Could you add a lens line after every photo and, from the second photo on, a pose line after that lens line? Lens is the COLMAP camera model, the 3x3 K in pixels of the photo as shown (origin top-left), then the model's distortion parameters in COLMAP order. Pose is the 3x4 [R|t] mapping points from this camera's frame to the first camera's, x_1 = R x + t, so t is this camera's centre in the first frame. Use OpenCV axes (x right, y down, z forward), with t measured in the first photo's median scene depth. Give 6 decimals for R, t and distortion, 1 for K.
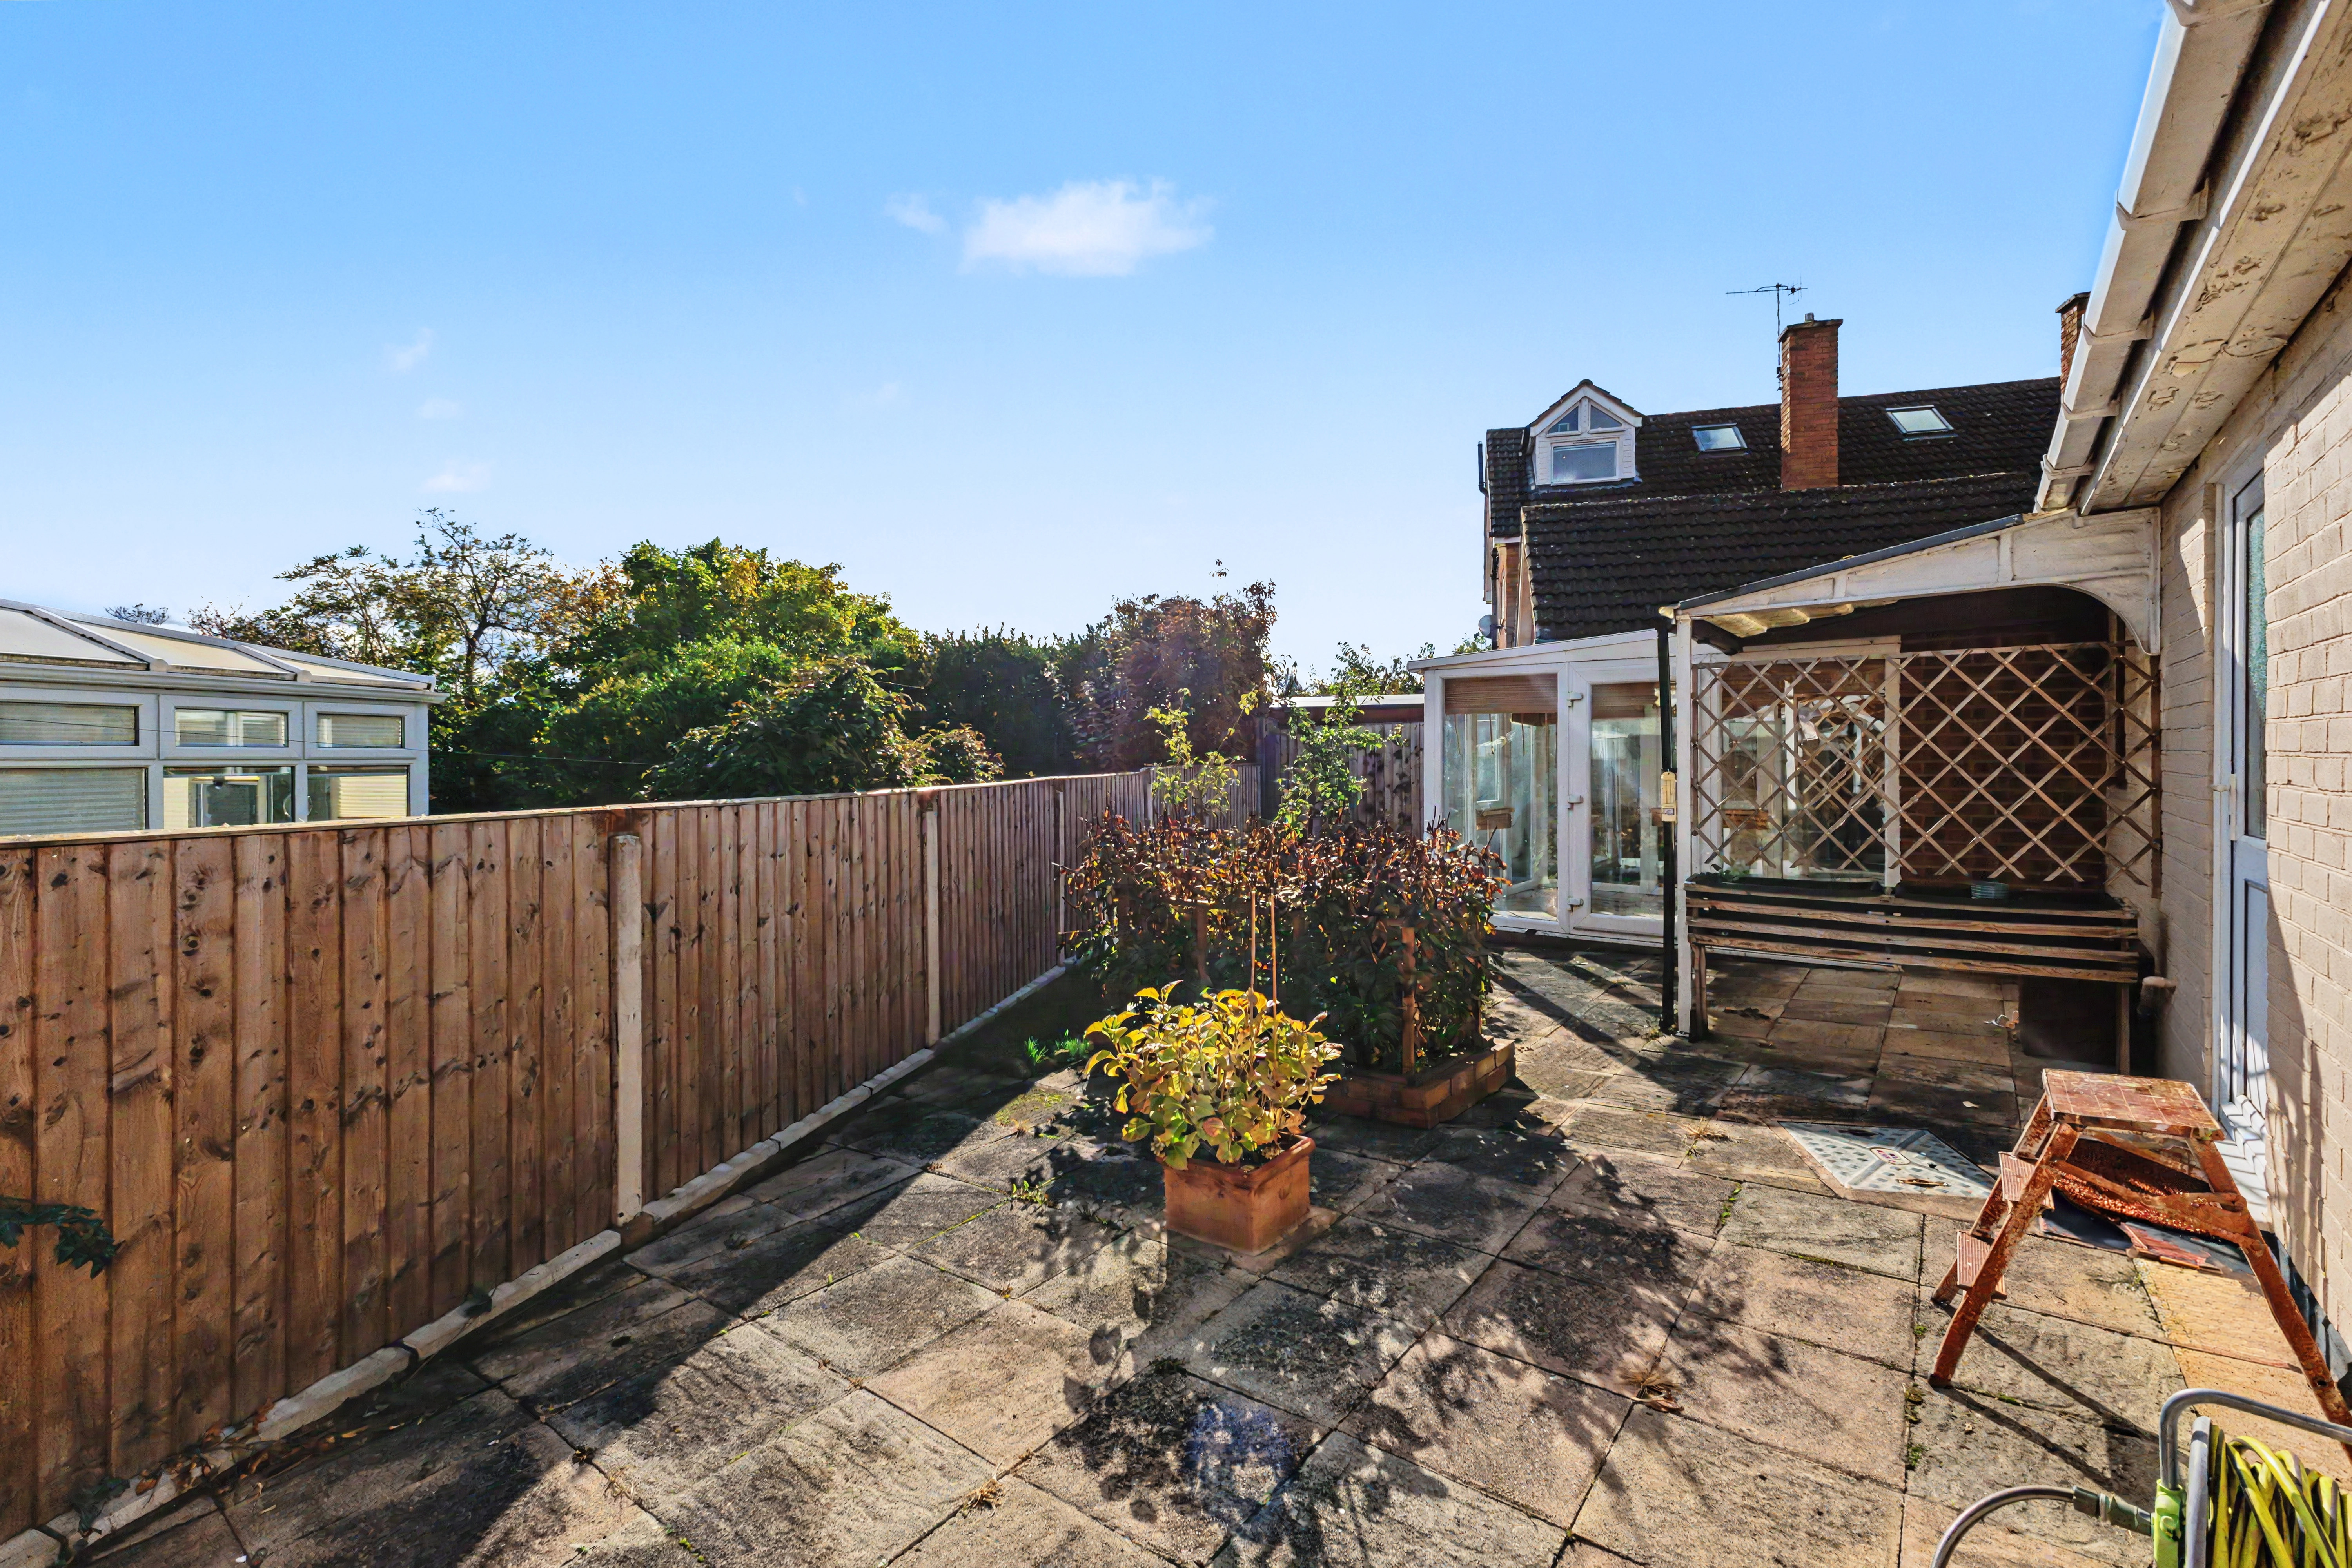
lens RADIAL K [[1010.8, 0, 1172.7], [0, 1010.8, 781.3], [0, 0, 1]] dist [0.002961, 0.000285]
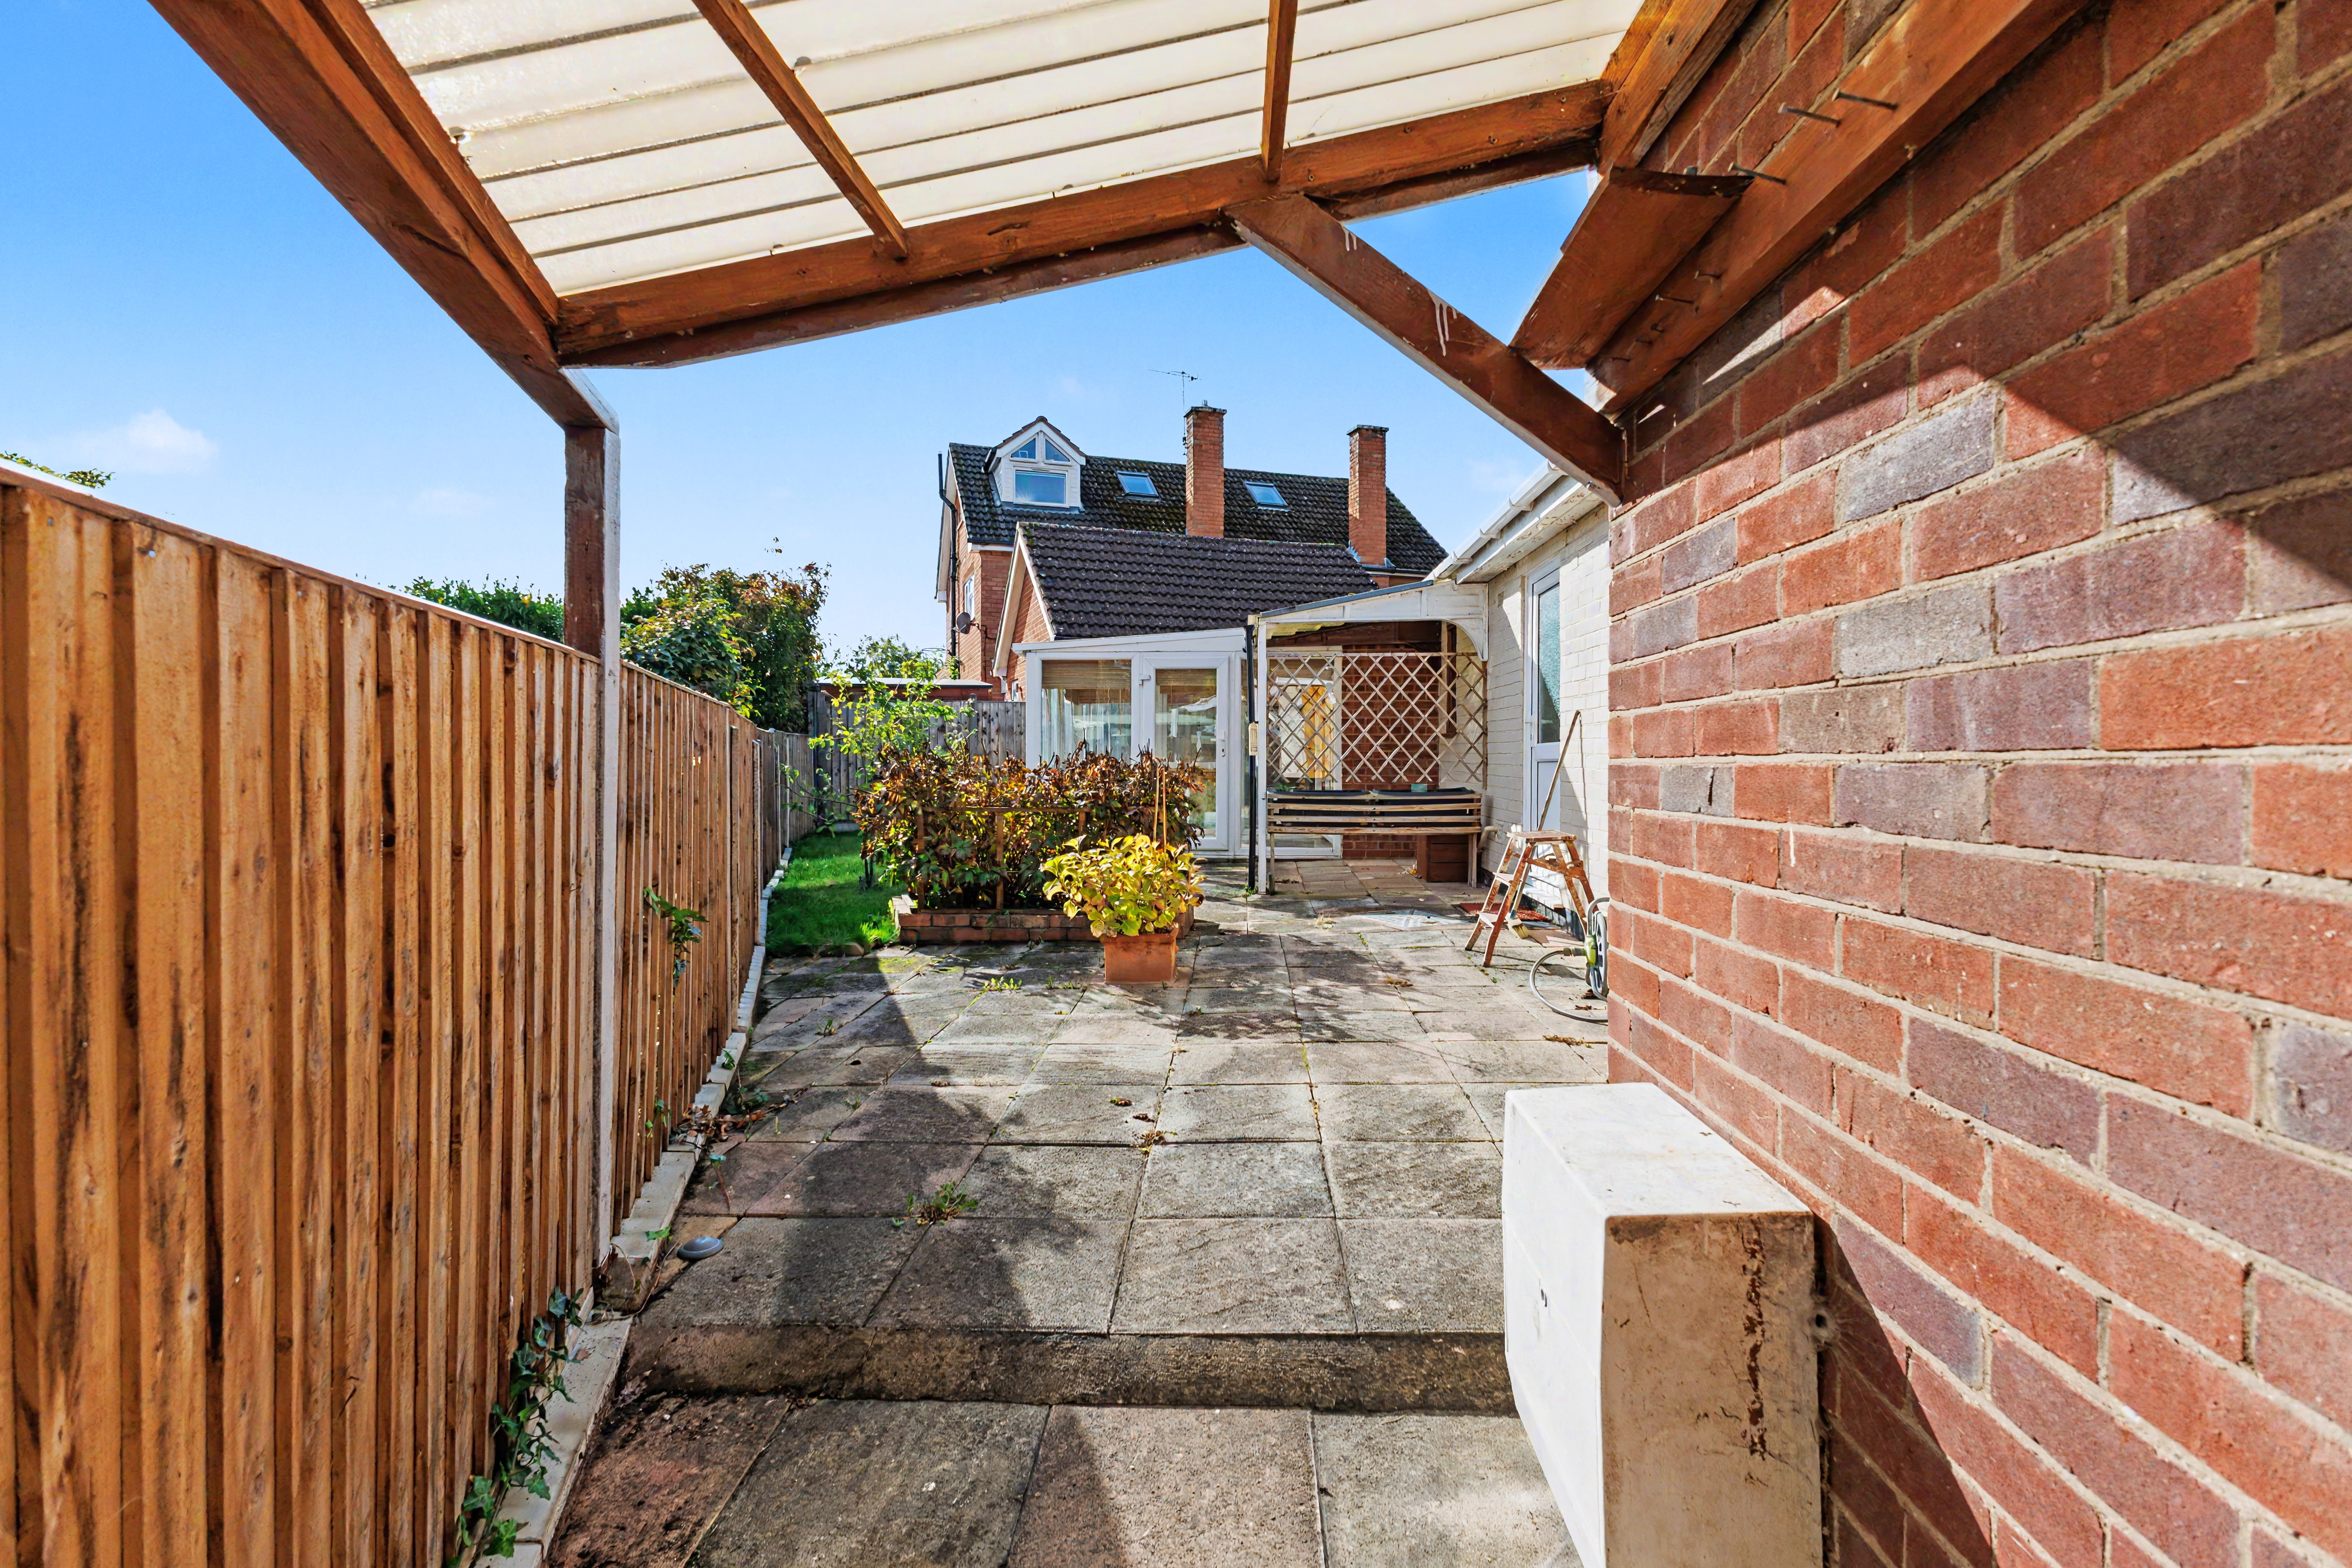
lens RADIAL K [[1010.8, 0, 1172.7], [0, 1010.8, 781.3], [0, 0, 1]] dist [0.002961, 0.000285]
pose [[0.835647, -0.008620, 0.549199, -0.118627], [0.007421, 0.999963, 0.004402, 0.018719], [-0.549216, 0.000397, 0.835680, -0.055607]]
